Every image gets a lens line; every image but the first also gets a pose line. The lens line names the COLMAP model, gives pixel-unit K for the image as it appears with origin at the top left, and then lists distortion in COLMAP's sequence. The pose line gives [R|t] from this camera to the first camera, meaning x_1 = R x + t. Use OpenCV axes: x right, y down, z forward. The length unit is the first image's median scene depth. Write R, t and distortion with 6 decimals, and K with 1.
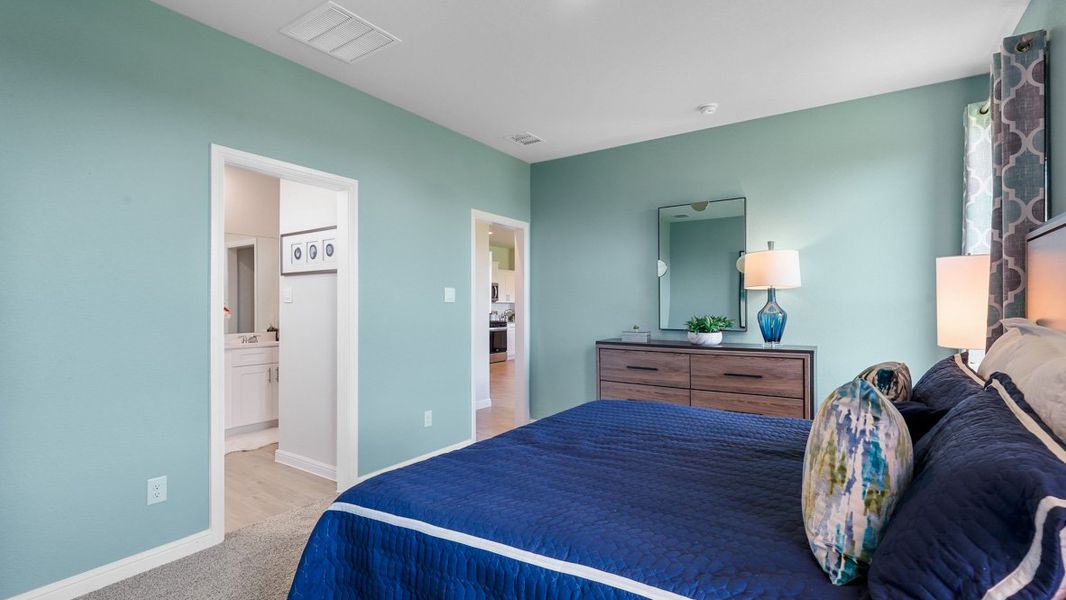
lens RADIAL K [[482.4, 0, 531.0], [0, 482.4, 302.5], [0, 0, 1]] dist [0.000402, -0.000645]
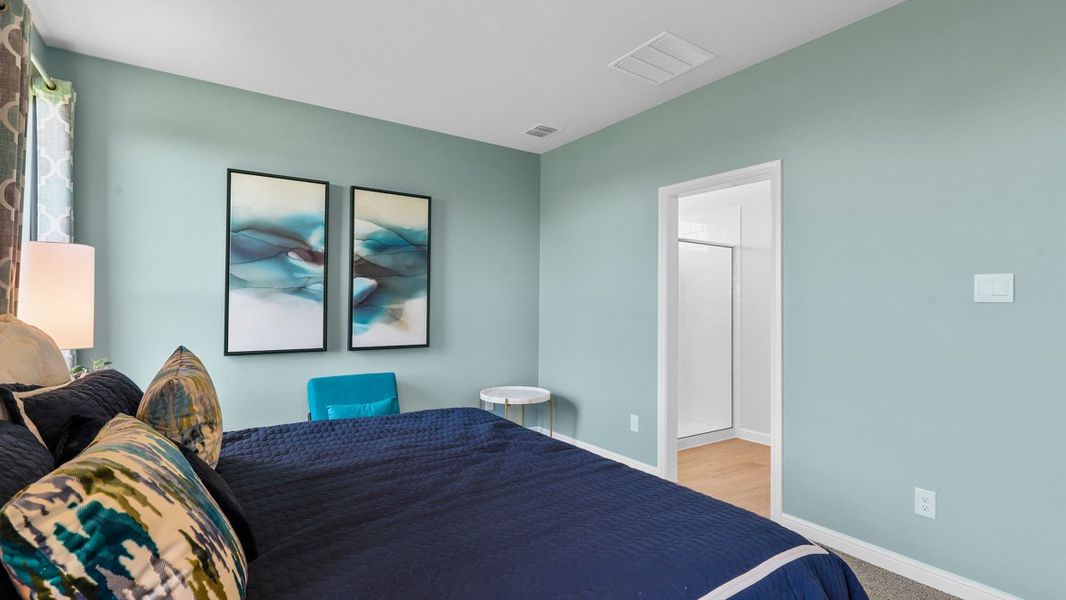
lens RADIAL K [[482.4, 0, 531.0], [0, 482.4, 302.5], [0, 0, 1]] dist [0.000402, -0.000645]
pose [[-0.342337, -0.009735, -0.939527, 0.586207], [-0.009118, 0.999934, -0.007038, 0.008924], [0.939533, 0.006157, -0.342403, 0.884222]]
